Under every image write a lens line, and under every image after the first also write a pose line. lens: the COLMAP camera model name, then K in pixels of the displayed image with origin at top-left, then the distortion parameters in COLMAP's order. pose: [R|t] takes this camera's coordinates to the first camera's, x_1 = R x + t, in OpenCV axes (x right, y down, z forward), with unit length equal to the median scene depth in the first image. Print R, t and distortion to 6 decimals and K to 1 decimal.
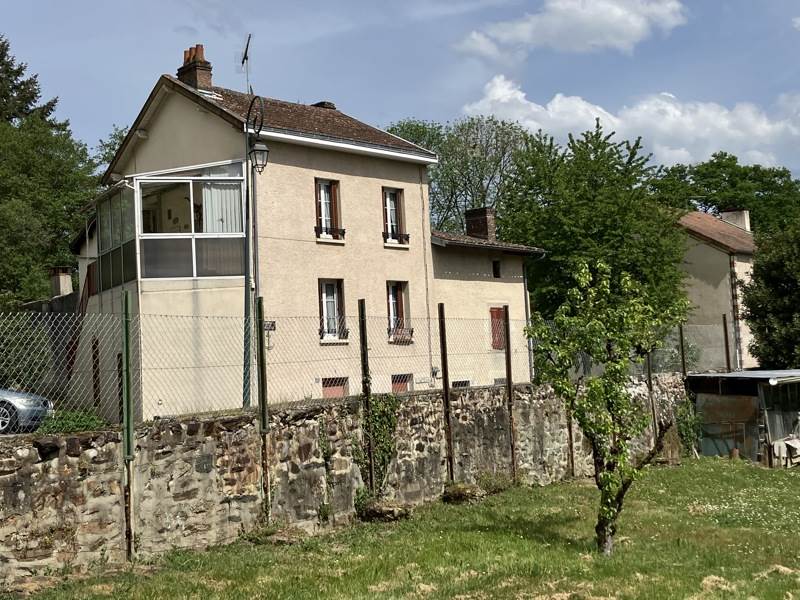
lens RADIAL K [[1123.6, 0, 400.0], [0, 1123.6, 300.0], [0, 0, 1]] dist [0.240297, -0.731123]
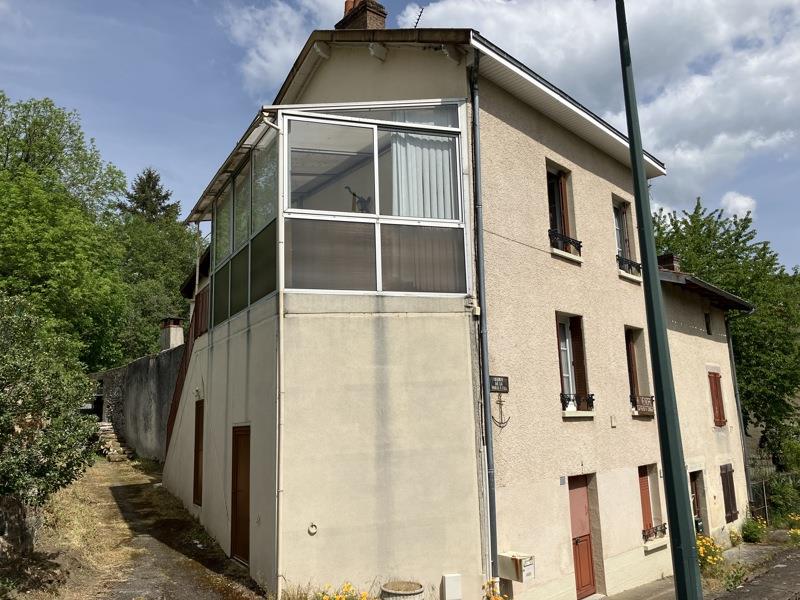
lens RADIAL K [[705.6, 0, 400.0], [0, 705.6, 300.0], [0, 0, 1]] dist [0.073167, -0.001888]
pose [[0.999696, 0.022502, -0.010048, -0.163826], [-0.023467, 0.993723, -0.109381, 0.020802], [0.007524, 0.109583, 0.993949, 0.643873]]
